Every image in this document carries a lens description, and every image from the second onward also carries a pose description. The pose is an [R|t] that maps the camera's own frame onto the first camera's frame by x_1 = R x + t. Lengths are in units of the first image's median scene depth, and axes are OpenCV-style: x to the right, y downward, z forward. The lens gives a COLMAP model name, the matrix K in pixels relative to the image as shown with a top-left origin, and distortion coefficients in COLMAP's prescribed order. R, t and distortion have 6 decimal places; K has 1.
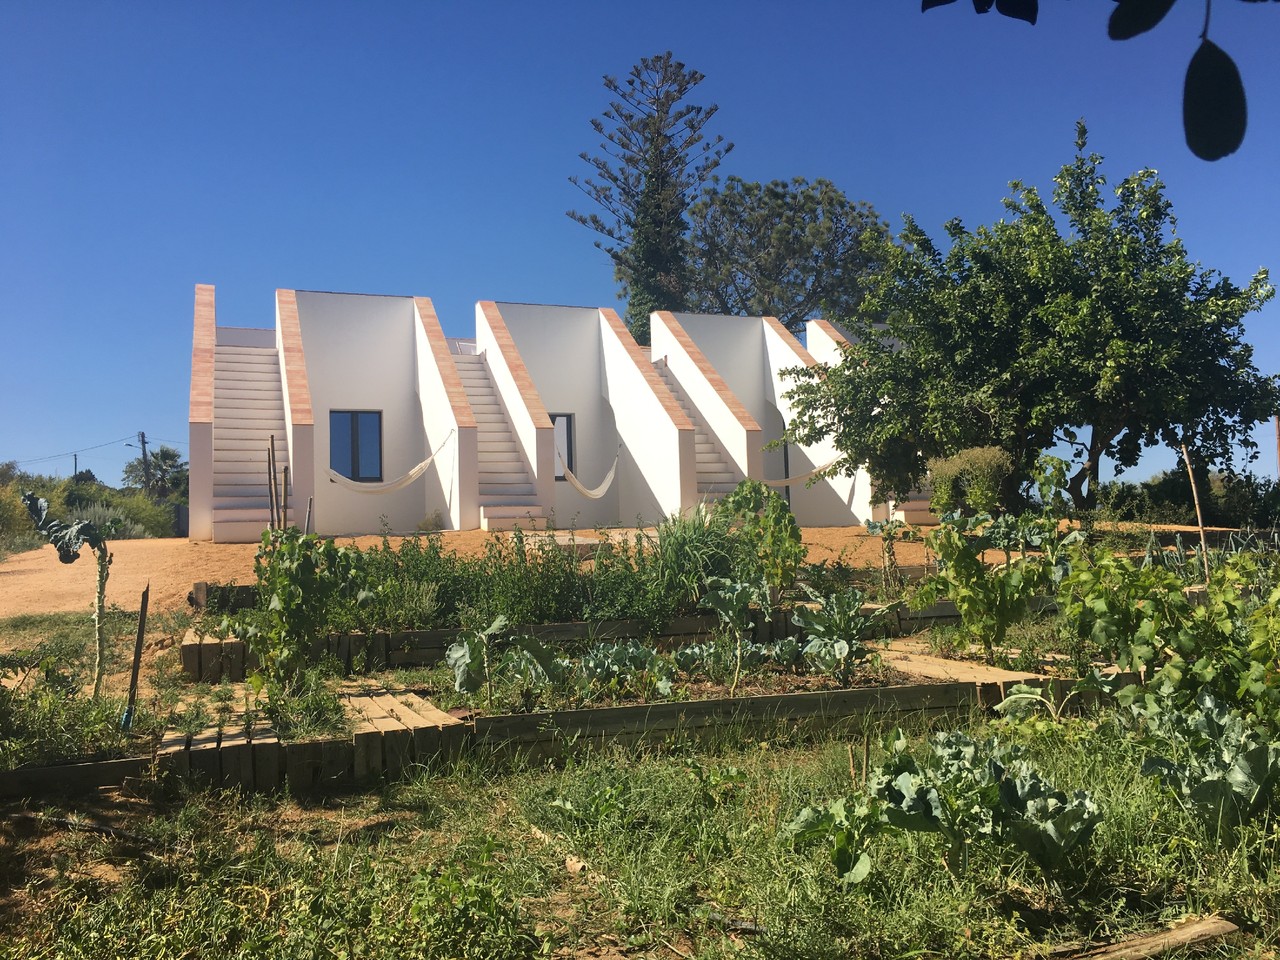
lens RADIAL K [[1148.3, 0, 640.0], [0, 1148.3, 480.0], [0, 0, 1]] dist [0.103945, -0.109278]
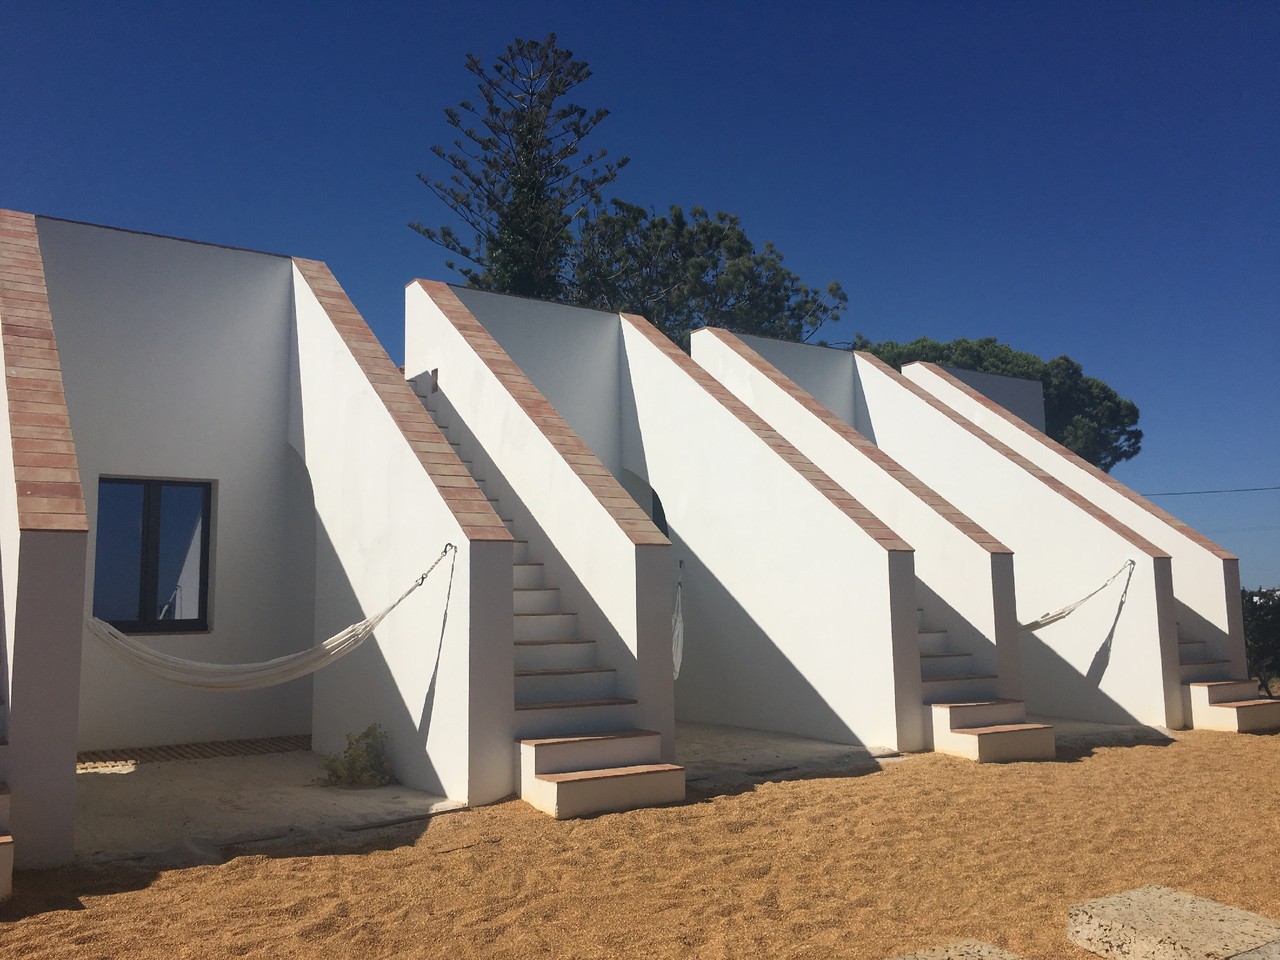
lens RADIAL K [[1079.0, 0, 640.3], [0, 1079.0, 503.4], [0, 0, 1]] dist [0.001417, -0.003051]
pose [[0.968793, 0.038999, 0.244783, -0.084756], [-0.030917, 0.998845, -0.036777, -0.020869], [-0.245935, 0.028061, 0.968880, 0.271877]]
